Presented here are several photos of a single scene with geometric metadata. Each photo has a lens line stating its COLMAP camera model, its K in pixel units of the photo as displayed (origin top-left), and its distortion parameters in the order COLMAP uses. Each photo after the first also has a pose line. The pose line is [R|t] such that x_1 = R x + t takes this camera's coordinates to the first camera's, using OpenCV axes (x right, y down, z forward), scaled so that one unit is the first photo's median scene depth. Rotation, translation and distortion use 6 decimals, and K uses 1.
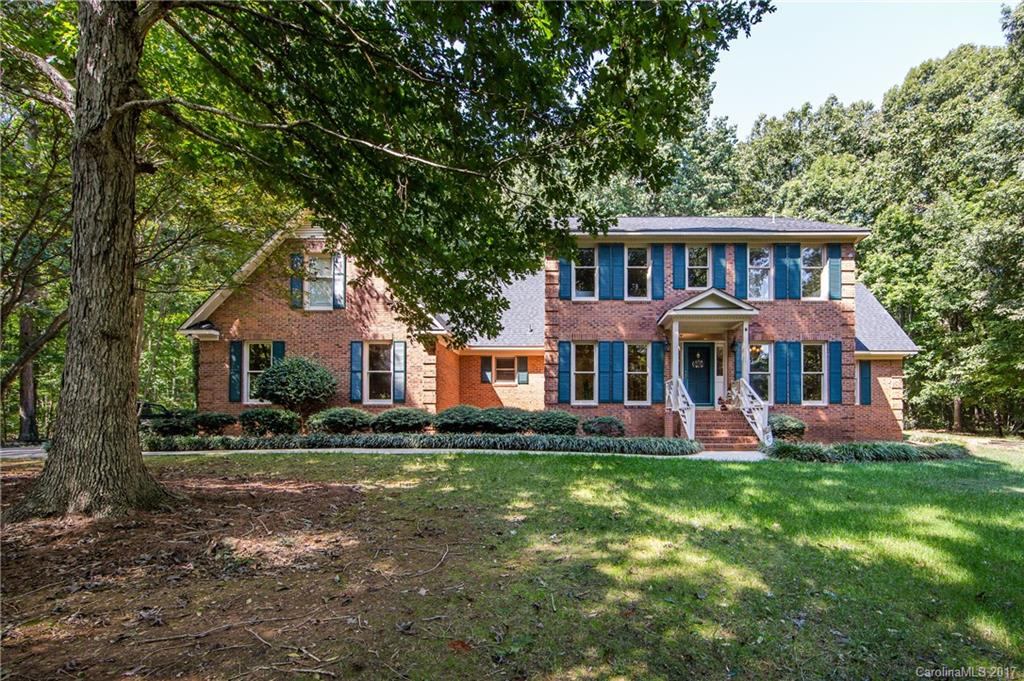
lens RADIAL K [[410.7, 0, 512.0], [0, 410.7, 340.5], [0, 0, 1]] dist [-0.000566, -0.000025]
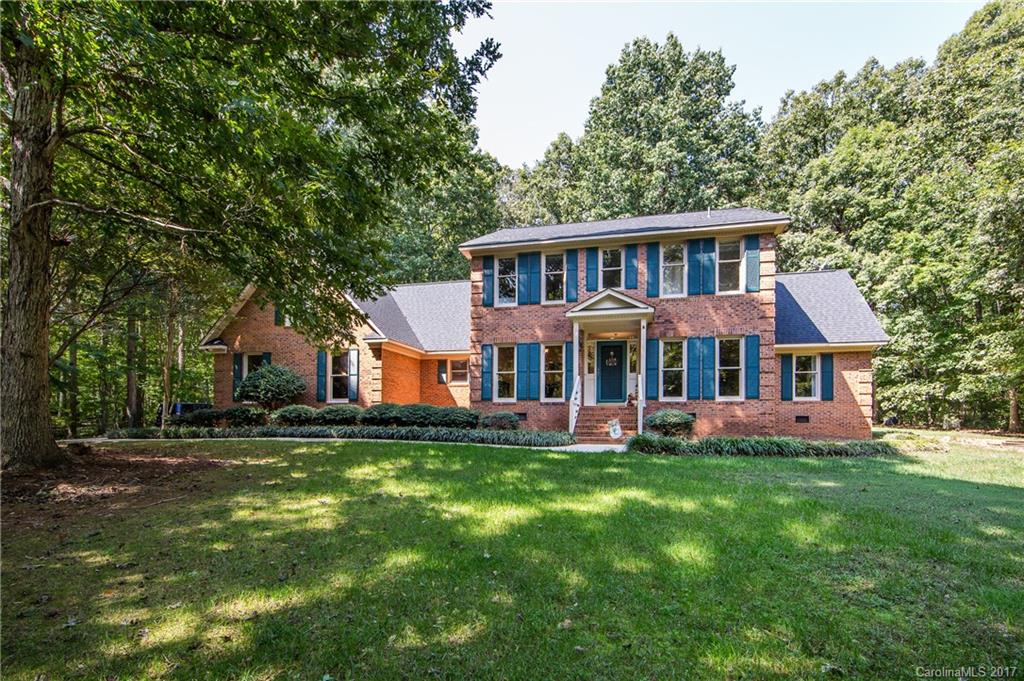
lens RADIAL K [[405.5, 0, 516.9], [0, 405.5, 339.3], [0, 0, 1]] dist [0.000443, 0.000074]
pose [[0.979479, -0.037194, -0.198082, 0.420743], [0.035295, 0.999291, -0.013109, 0.004979], [0.198429, 0.005849, 0.980098, -0.051661]]
